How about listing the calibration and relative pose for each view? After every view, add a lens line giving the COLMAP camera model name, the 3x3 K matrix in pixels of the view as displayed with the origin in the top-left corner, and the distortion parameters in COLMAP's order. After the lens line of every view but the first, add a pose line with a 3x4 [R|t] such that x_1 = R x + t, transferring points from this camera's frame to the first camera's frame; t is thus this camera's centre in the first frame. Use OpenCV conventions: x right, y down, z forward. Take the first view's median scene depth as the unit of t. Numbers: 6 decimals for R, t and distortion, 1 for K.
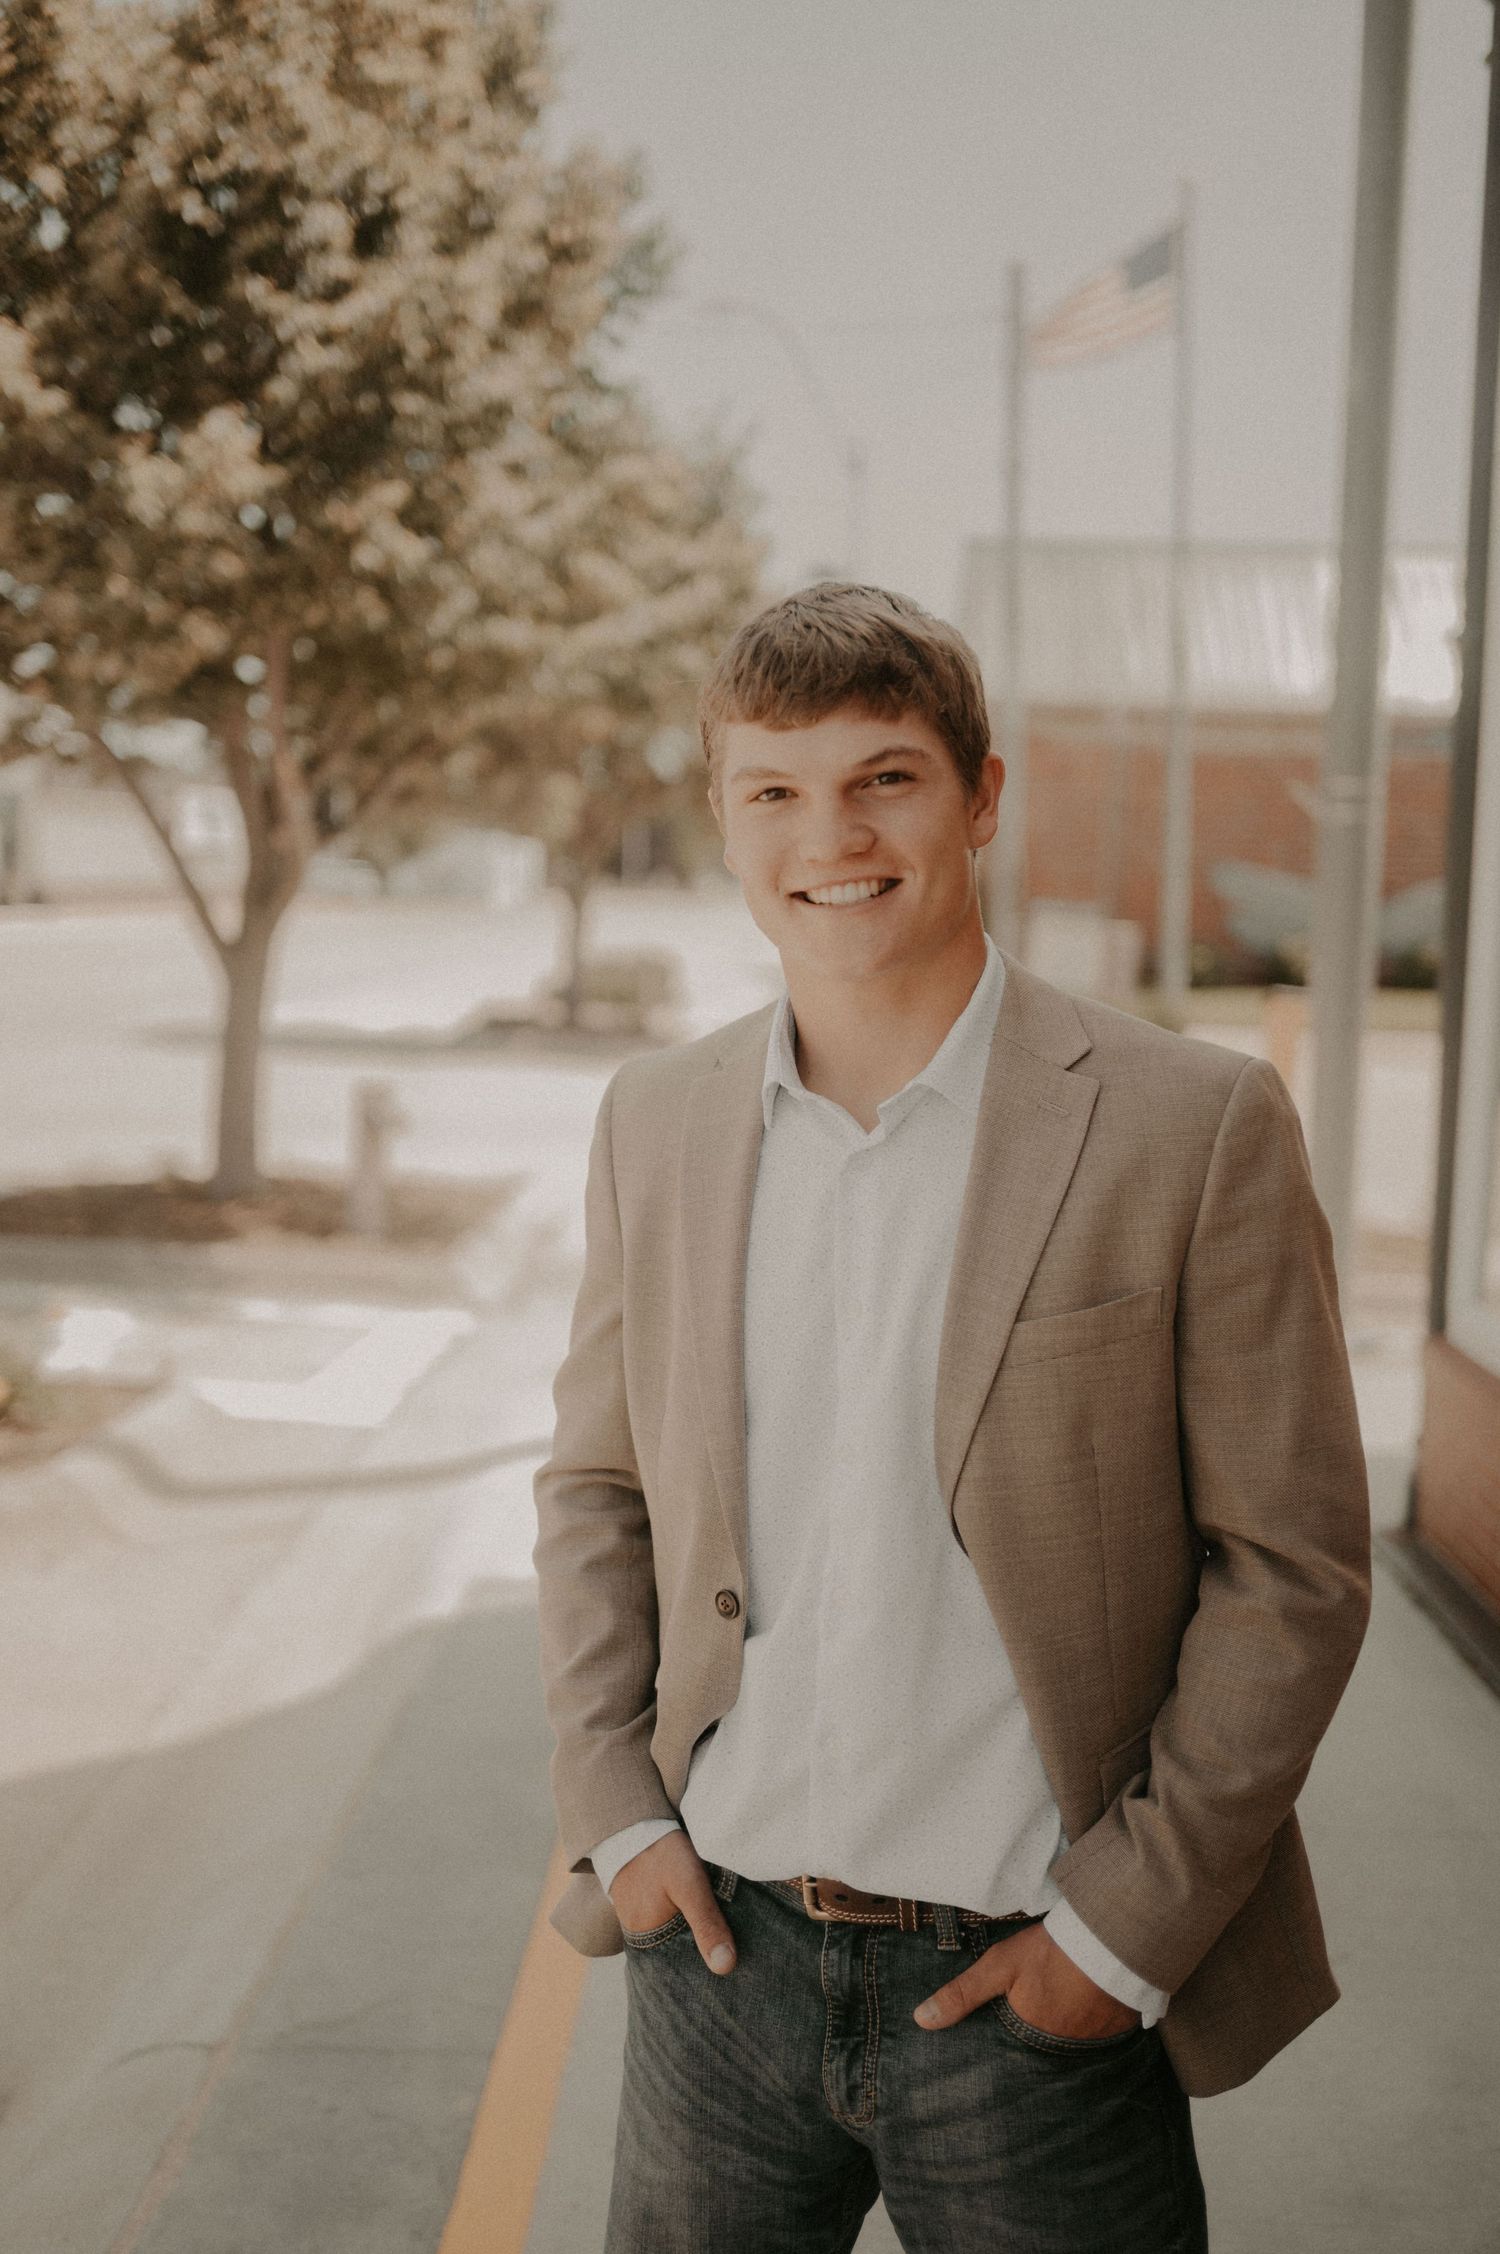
lens RADIAL K [[2598.3, 0, 718.4], [0, 2598.3, 1116.1], [0, 0, 1]] dist [0.000716, -0.001339]
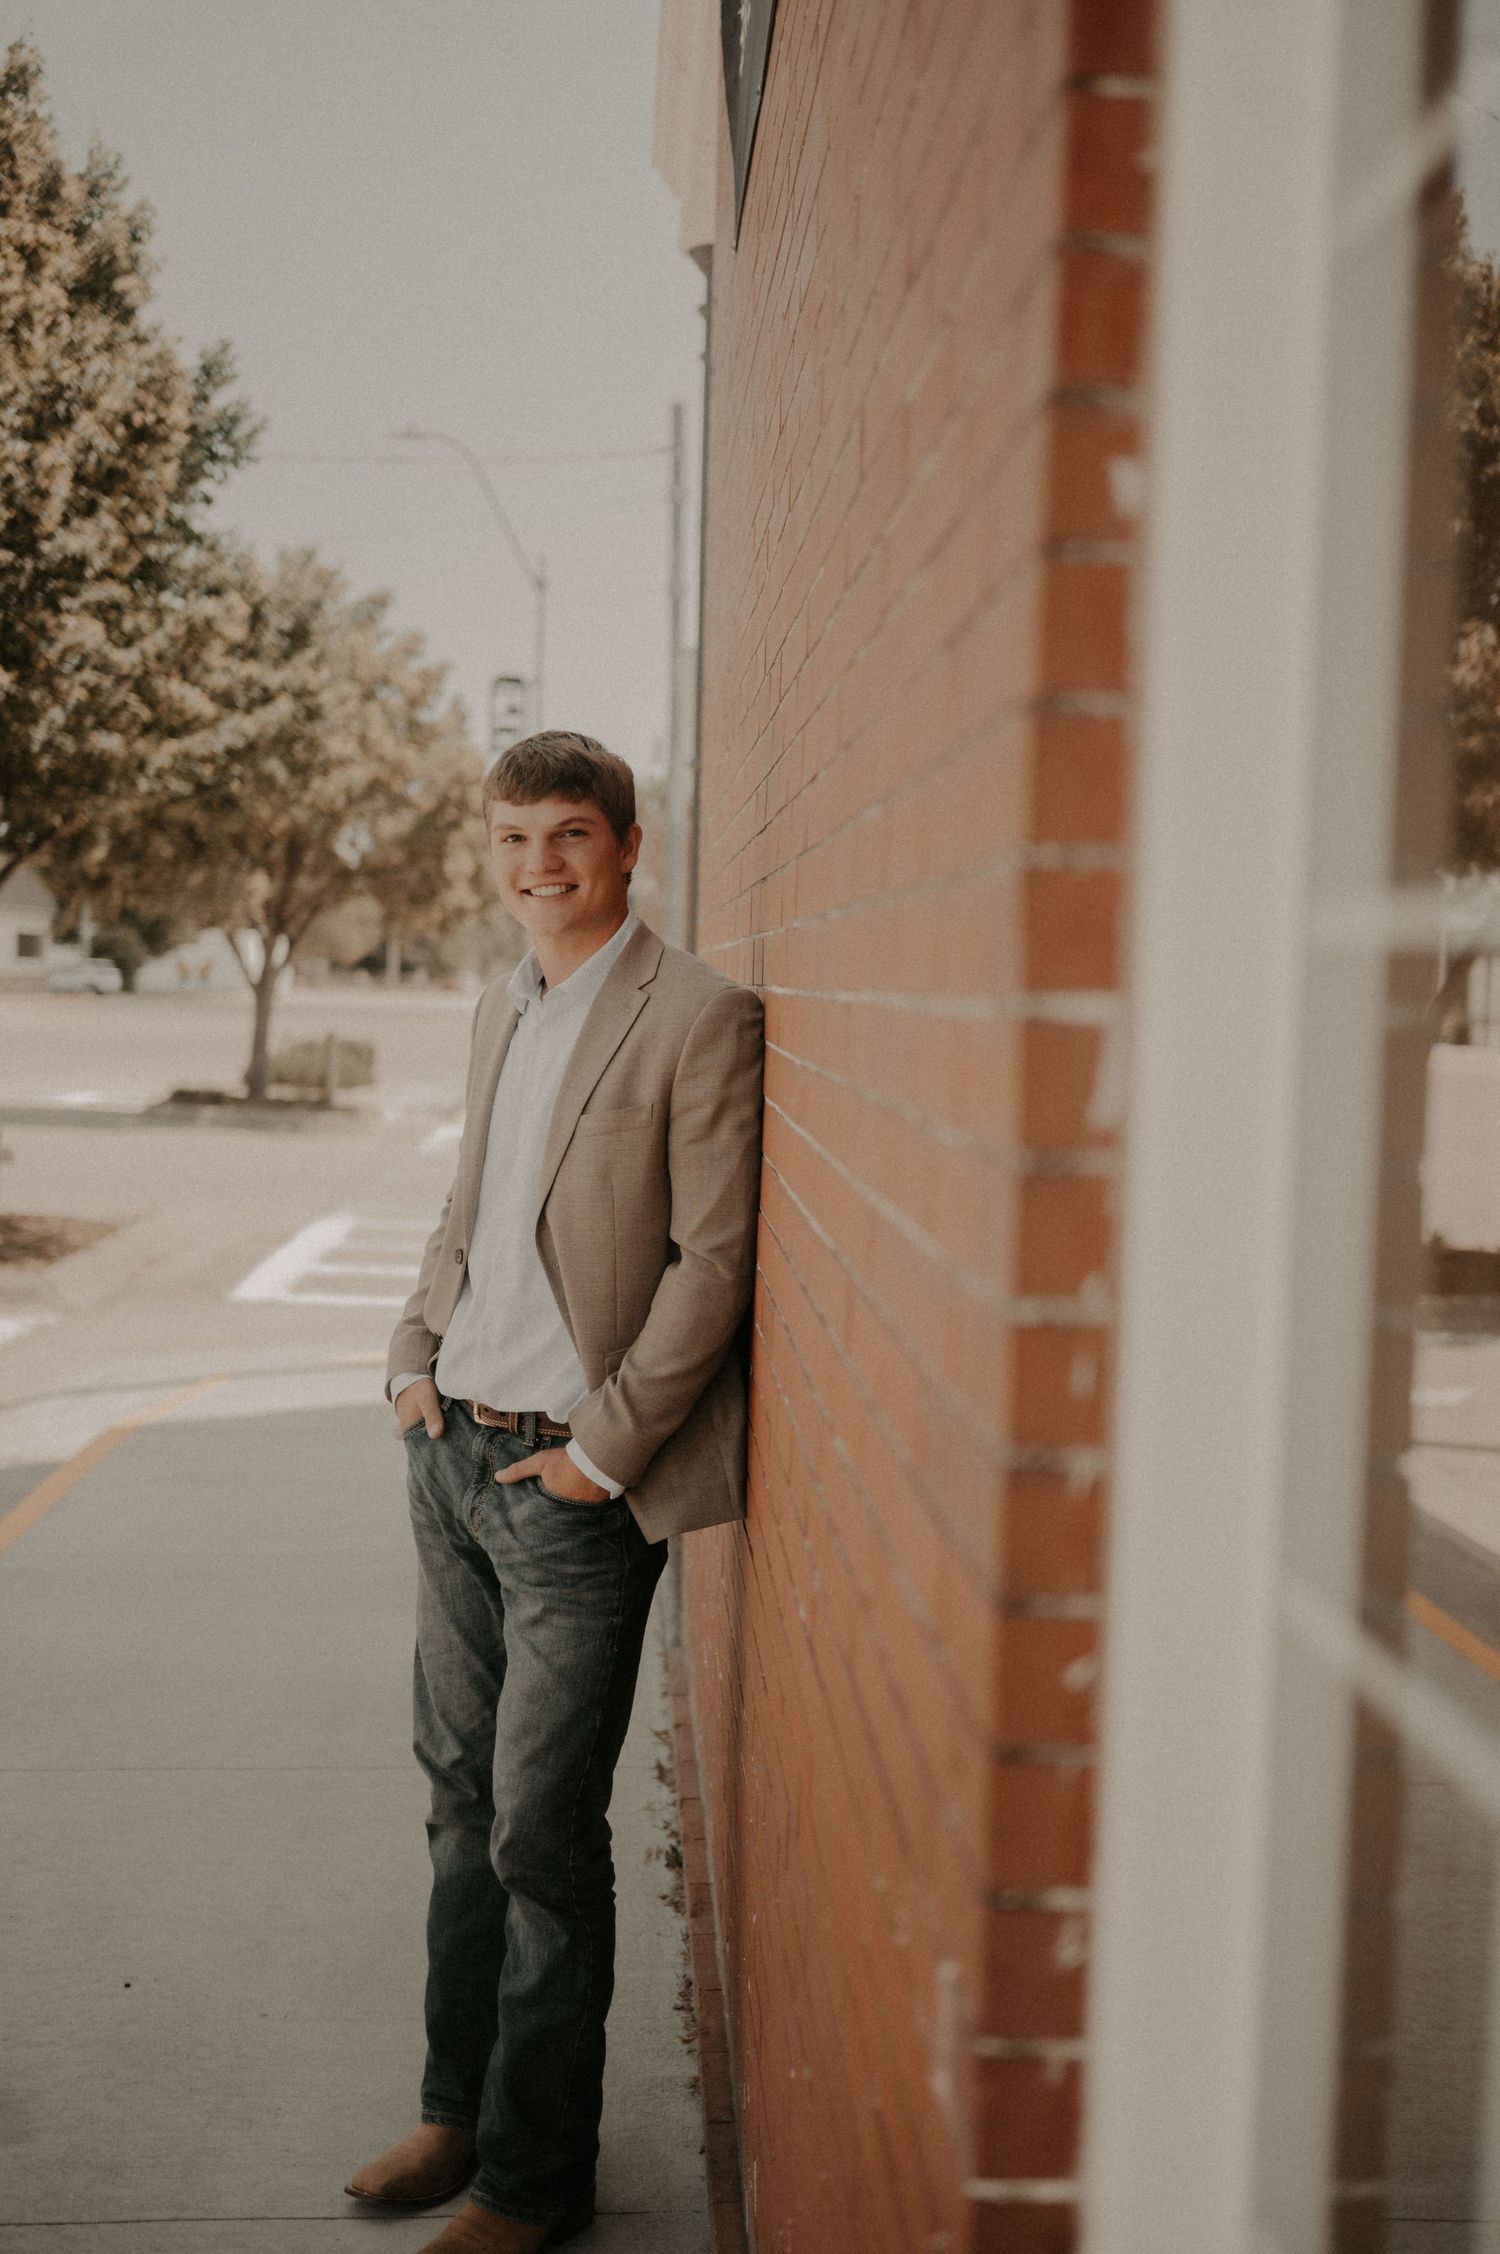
lens RADIAL K [[2613.3, 0, 753.9], [0, 2613.3, 1114.1], [0, 0, 1]] dist [-0.003800, 0.041355]
pose [[0.995103, -0.000829, 0.098845, 0.112402], [0.004672, 0.999242, -0.038651, 0.036380], [-0.098738, 0.038924, 0.994352, -0.246387]]
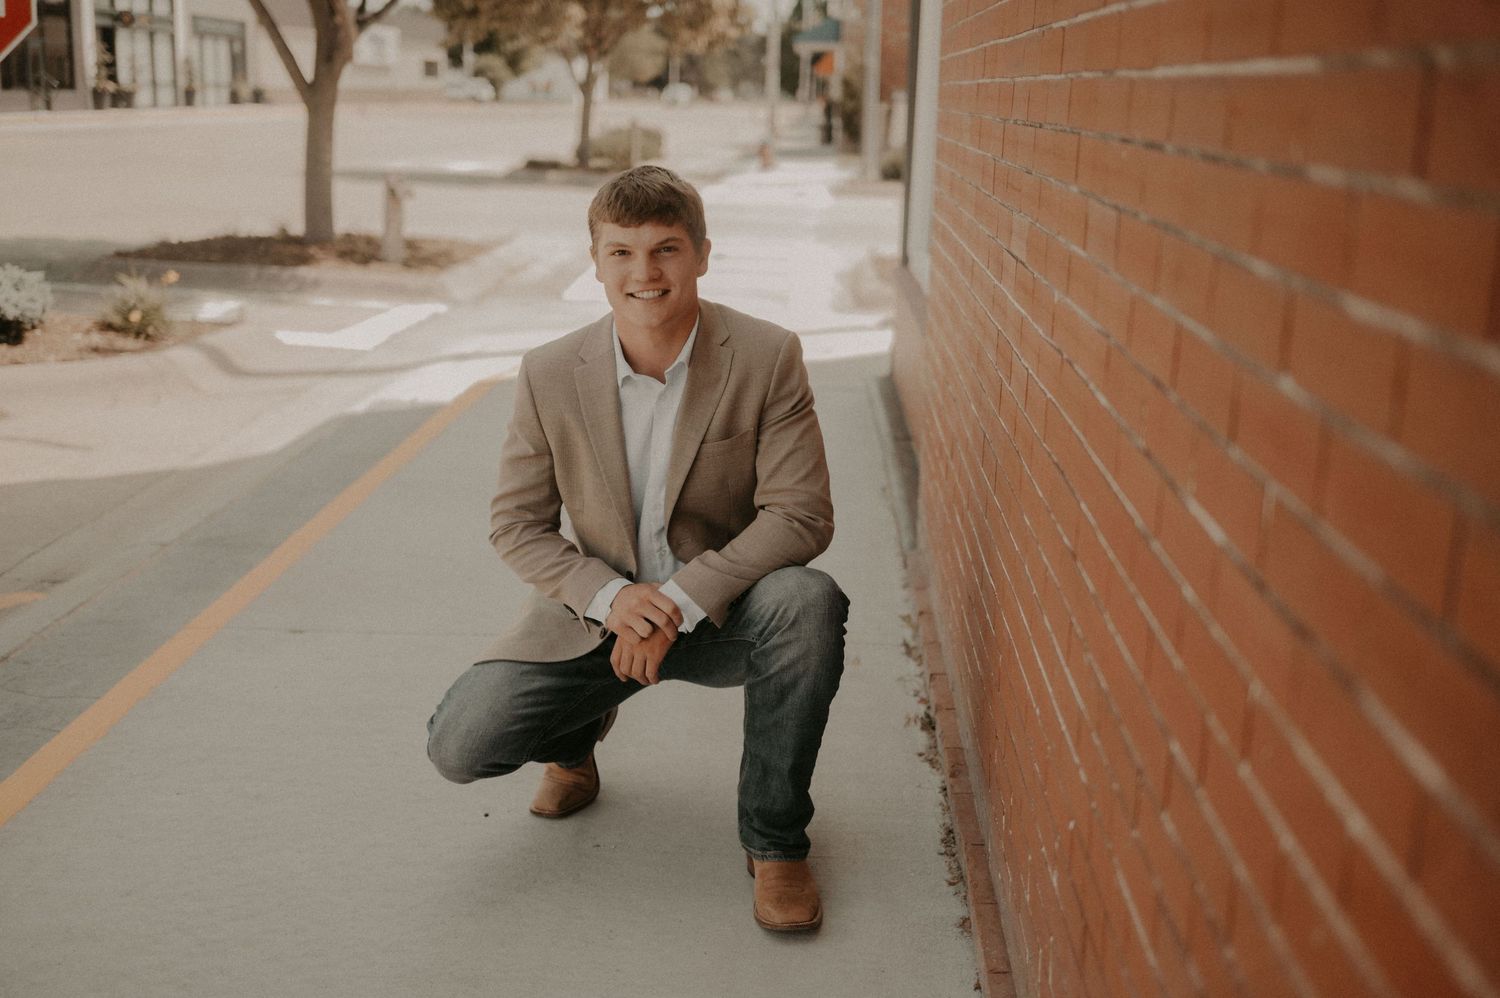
lens RADIAL K [[1739.1, 0, 750.0], [0, 1739.1, 499.0], [0, 0, 1]] dist [-0.003800, 0.041355]
pose [[0.999990, -0.000073, 0.004502, 0.104293], [-0.000547, 0.990497, 0.137531, 0.050390], [-0.004469, -0.137532, 0.990487, -0.147532]]
